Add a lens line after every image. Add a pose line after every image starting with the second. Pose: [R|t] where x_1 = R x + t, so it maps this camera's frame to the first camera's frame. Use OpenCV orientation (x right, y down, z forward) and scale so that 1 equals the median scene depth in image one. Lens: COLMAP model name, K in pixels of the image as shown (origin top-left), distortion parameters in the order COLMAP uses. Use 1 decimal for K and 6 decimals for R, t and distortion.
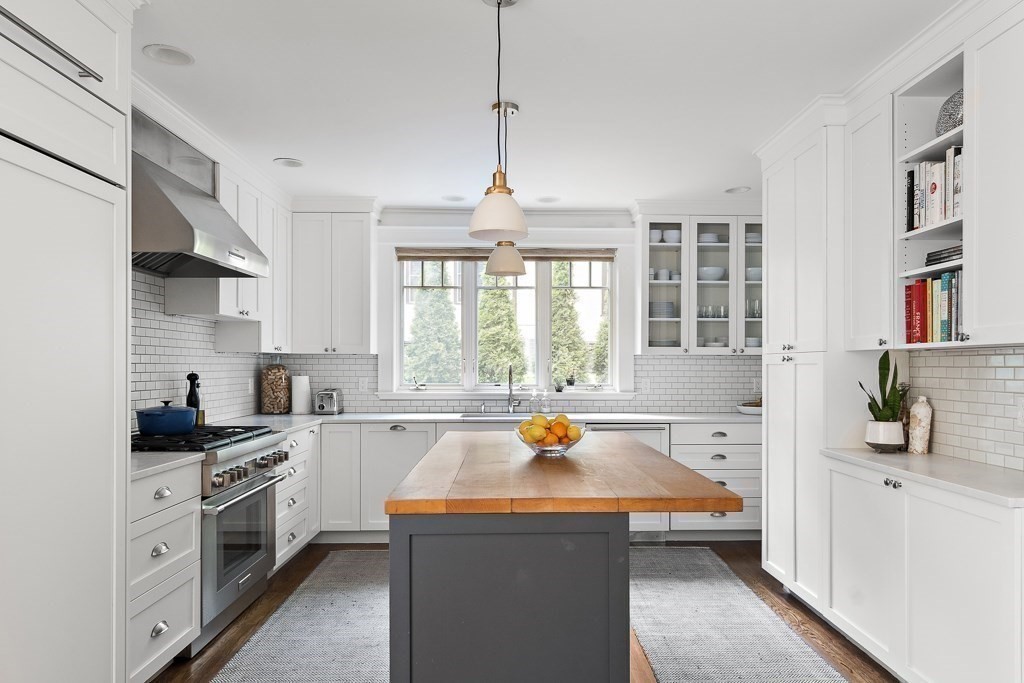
lens RADIAL K [[694.8, 0, 535.6], [0, 694.8, 365.5], [0, 0, 1]] dist [-0.008657, -0.004796]
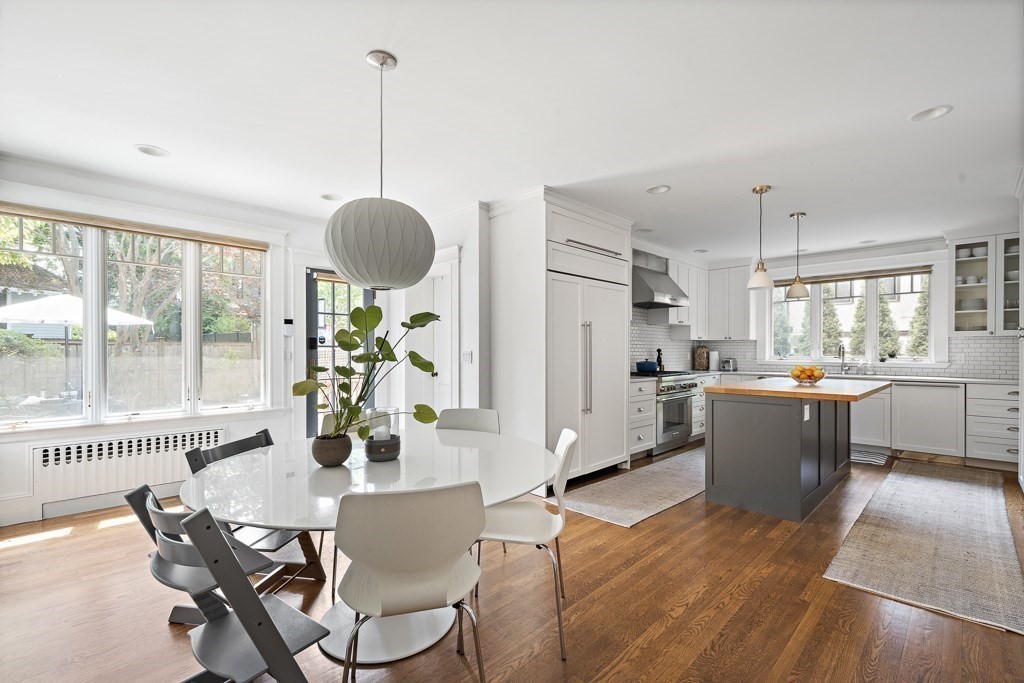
lens RADIAL K [[462.3, 0, 514.5], [0, 462.3, 350.1], [0, 0, 1]] dist [0.002398, 0.000031]
pose [[0.687630, -0.002501, -0.726057, 0.238097], [-0.000044, 0.999994, -0.003486, 0.016091], [0.726062, 0.002429, 0.687625, -0.337475]]
